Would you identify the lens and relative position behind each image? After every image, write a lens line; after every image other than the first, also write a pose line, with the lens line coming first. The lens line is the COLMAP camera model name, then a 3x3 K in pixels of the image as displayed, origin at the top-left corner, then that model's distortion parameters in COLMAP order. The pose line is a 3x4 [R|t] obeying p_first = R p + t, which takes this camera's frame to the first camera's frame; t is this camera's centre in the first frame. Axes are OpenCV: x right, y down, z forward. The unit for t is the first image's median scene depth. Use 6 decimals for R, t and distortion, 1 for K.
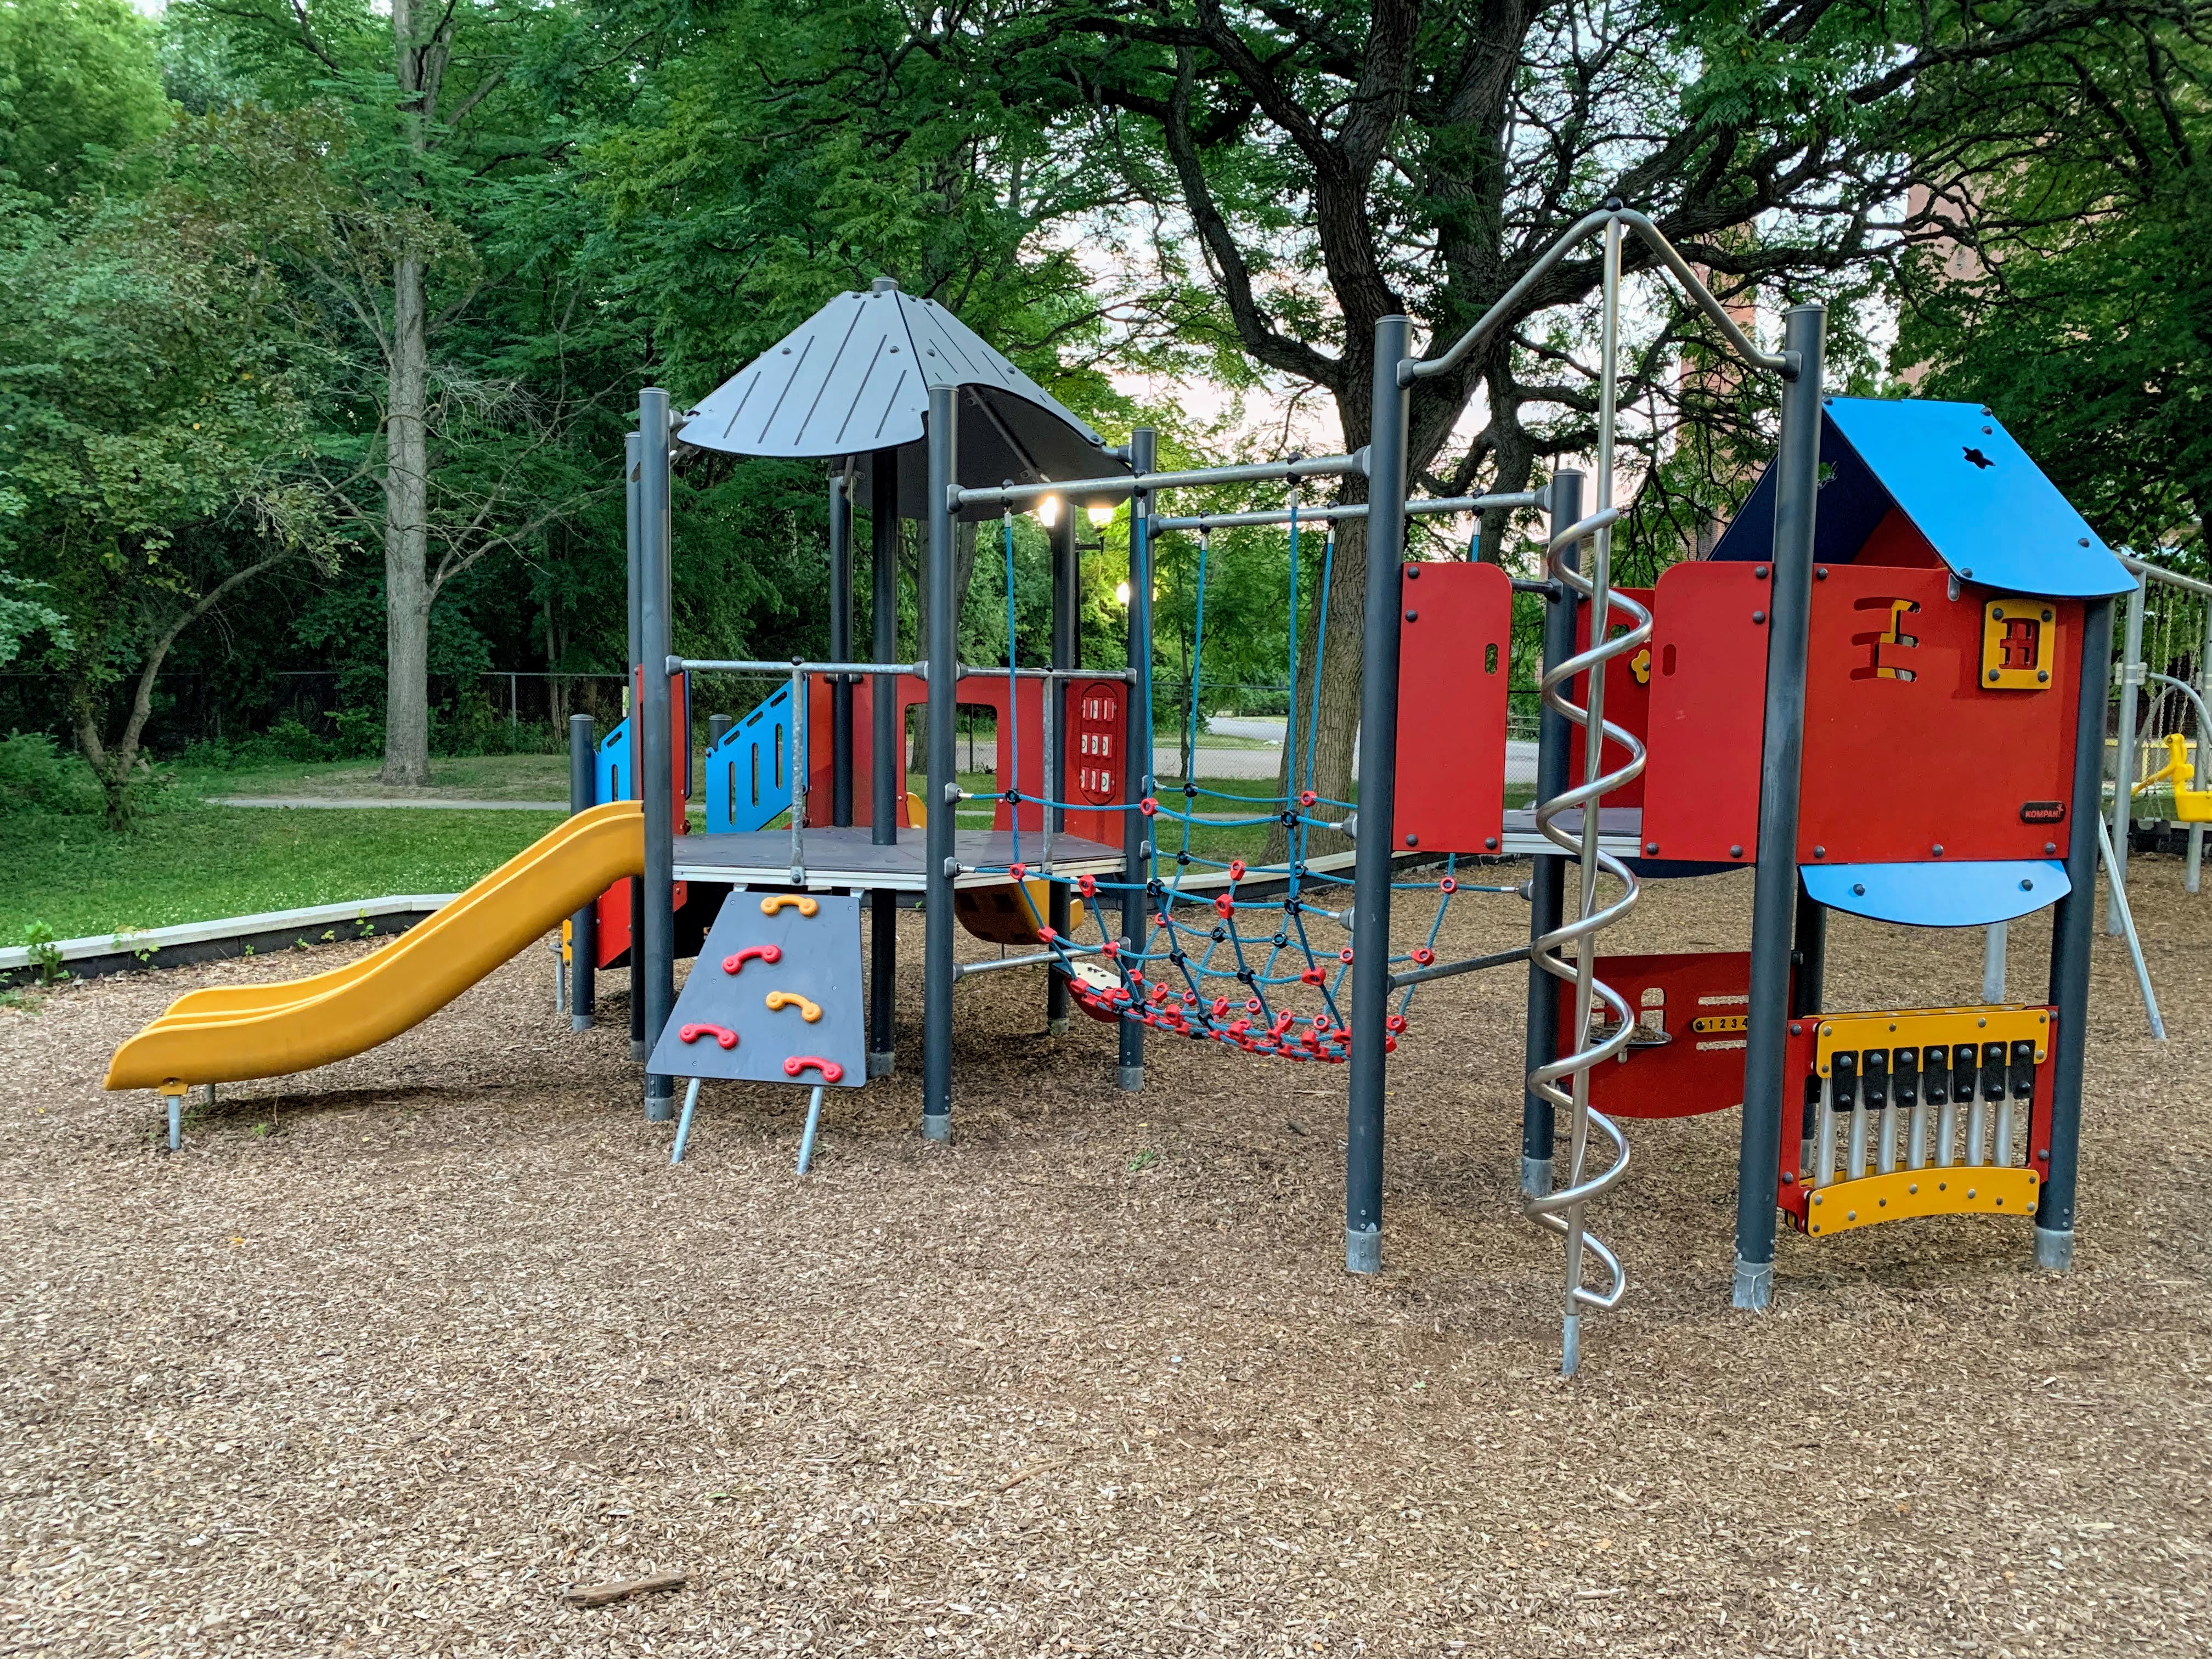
lens RADIAL K [[1638.8, 0, 1106.0], [0, 1638.8, 829.5], [0, 0, 1]] dist [0.006028, -0.023055]
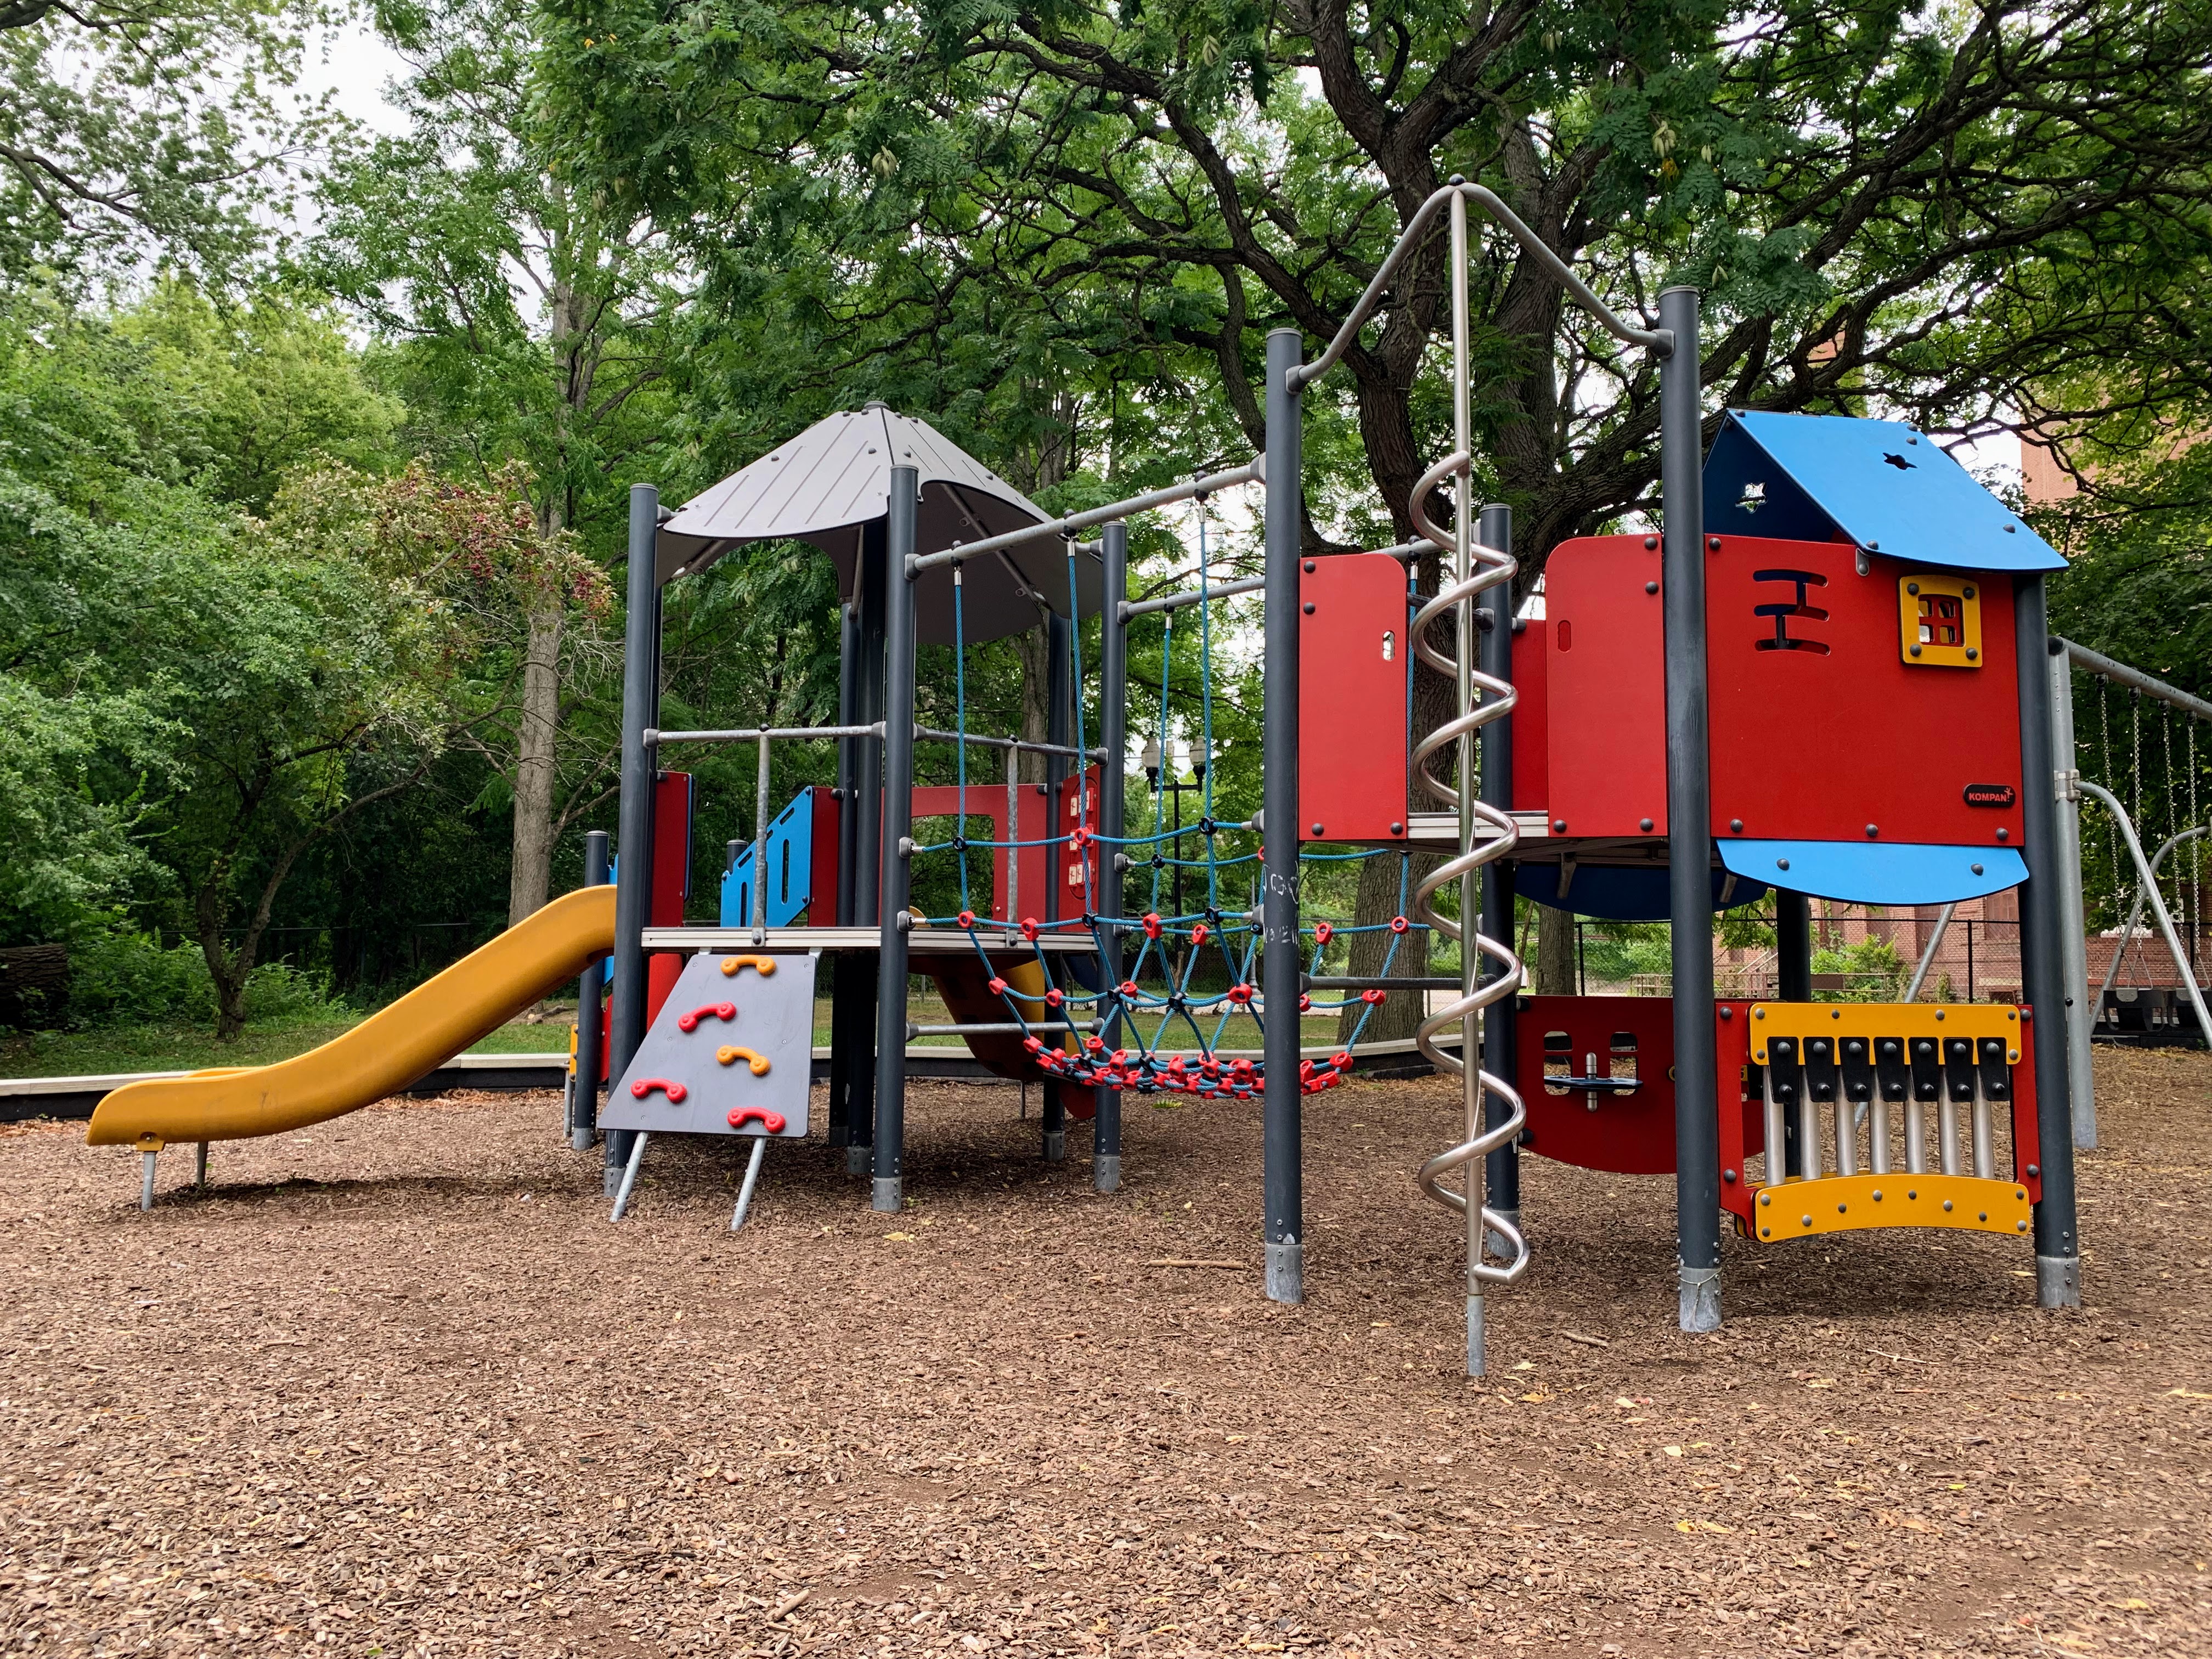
lens RADIAL K [[1638.8, 0, 1106.0], [0, 1638.8, 829.5], [0, 0, 1]] dist [0.006028, -0.023055]
pose [[0.995896, -0.016601, -0.088968, 0.142248], [0.000406, 0.983842, -0.179036, 0.176285], [0.090502, 0.178266, 0.979812, 0.022354]]
